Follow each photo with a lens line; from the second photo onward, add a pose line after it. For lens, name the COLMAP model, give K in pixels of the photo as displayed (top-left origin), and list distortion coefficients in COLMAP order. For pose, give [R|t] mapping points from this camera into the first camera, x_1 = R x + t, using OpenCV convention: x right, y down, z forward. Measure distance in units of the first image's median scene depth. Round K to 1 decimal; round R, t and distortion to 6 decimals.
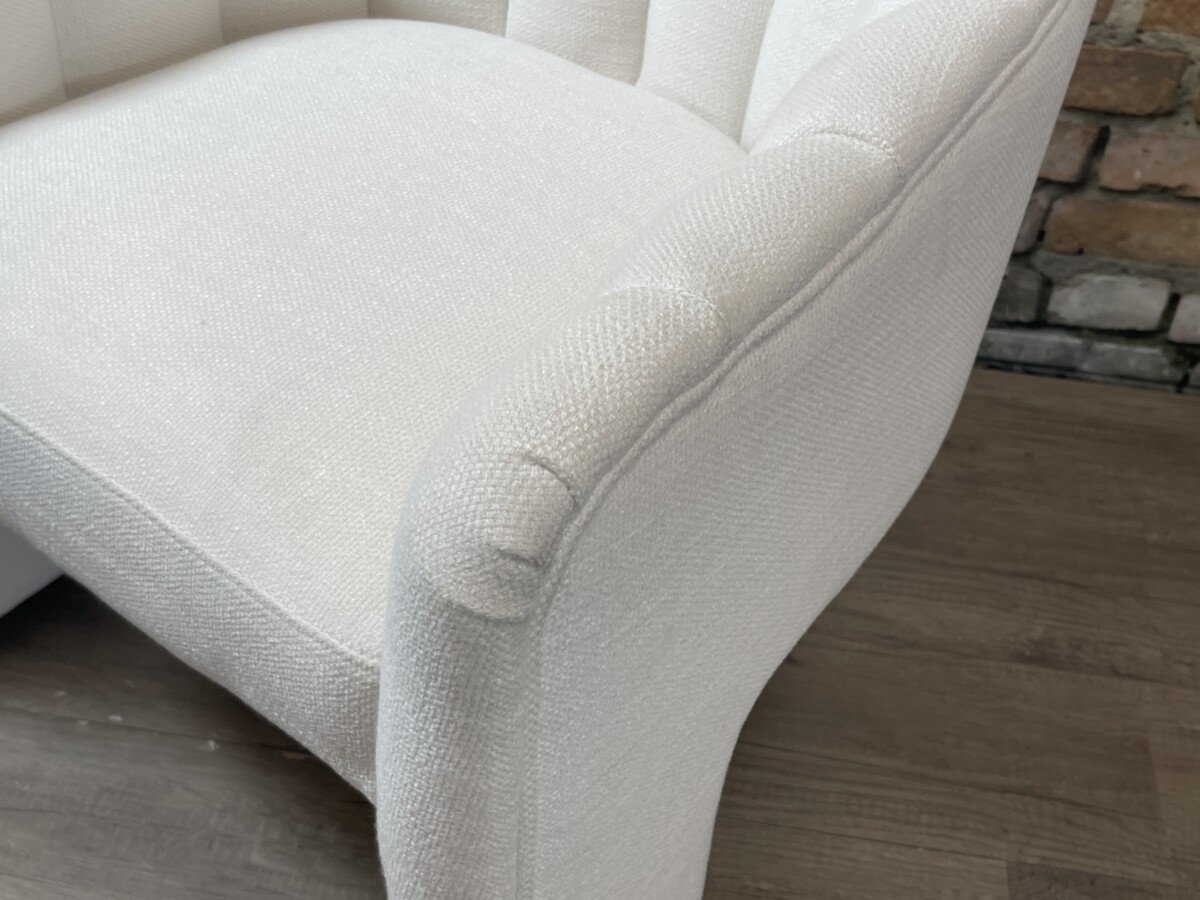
lens RADIAL K [[1405.7, 0, 603.5], [0, 1405.7, 458.1], [0, 0, 1]] dist [0.041425, 0.000000]
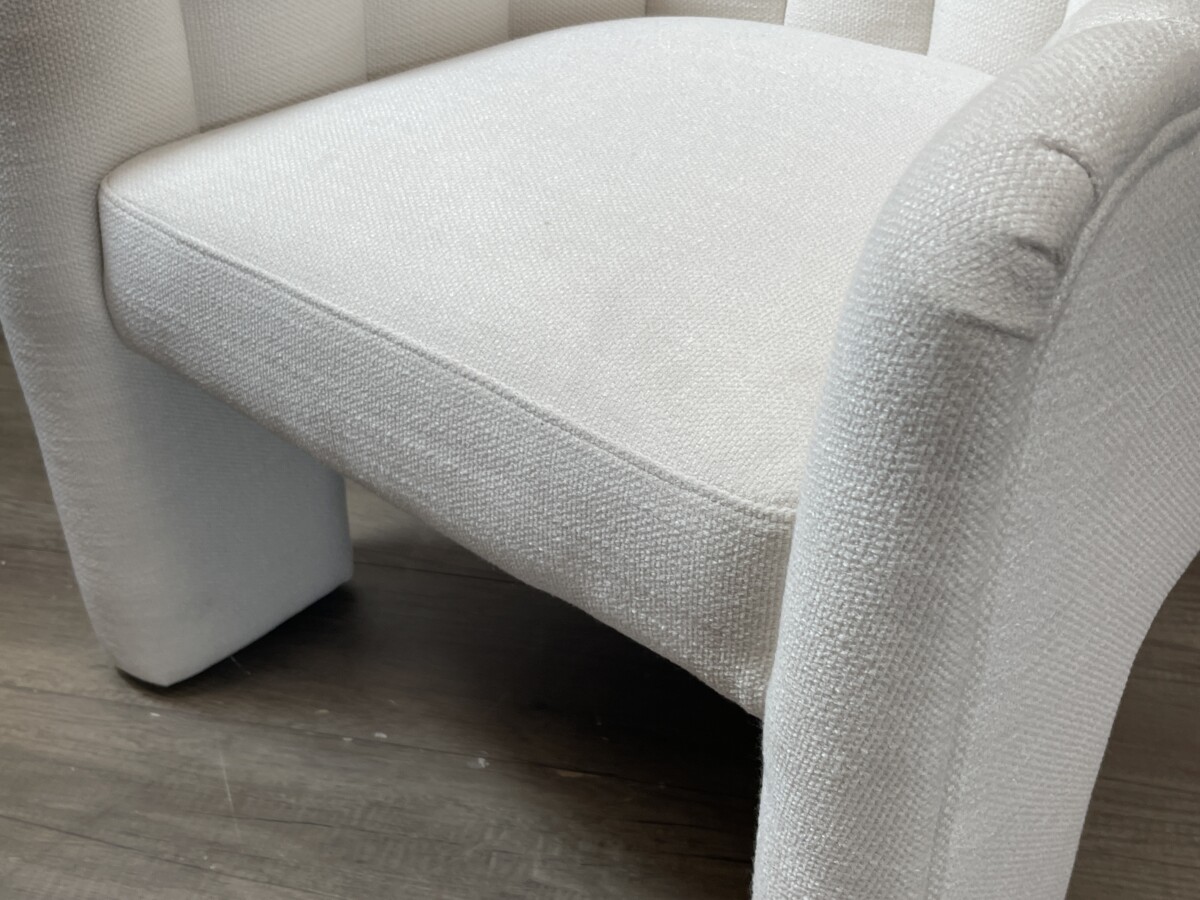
lens RADIAL K [[1405.7, 0, 609.0], [0, 1405.7, 414.3], [0, 0, 1]] dist [0.041425, 0.000000]
pose [[0.996181, -0.017374, -0.085564, -0.165405], [0.002211, 0.984706, -0.174210, 0.212332], [0.087282, 0.173355, 0.980984, 0.073368]]
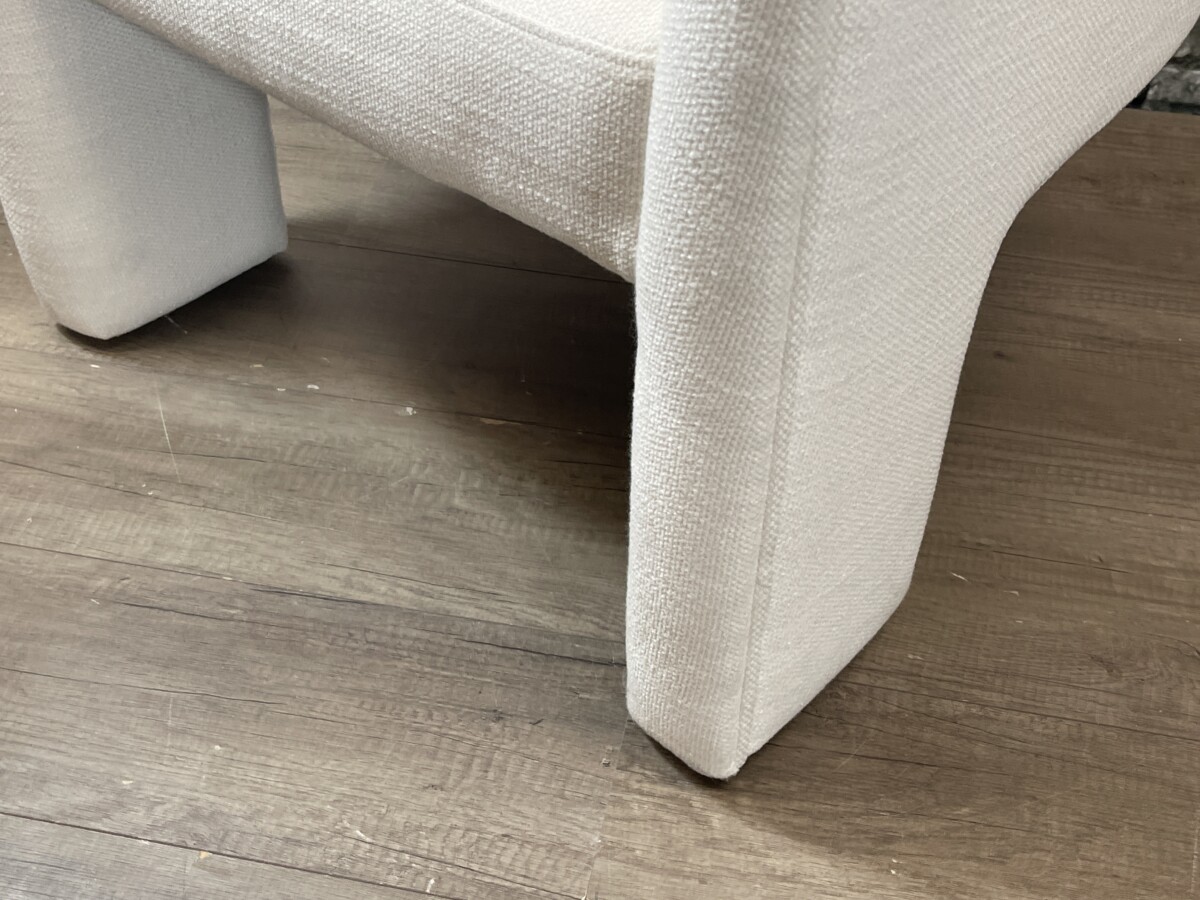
lens RADIAL K [[1405.7, 0, 618.3], [0, 1405.7, 446.2], [0, 0, 1]] dist [0.041425, 0.000000]
pose [[0.997514, 0.009447, -0.069836, -0.095862], [-0.010459, 0.999845, -0.014150, 0.367347], [0.069691, 0.014845, 0.997458, 0.048810]]
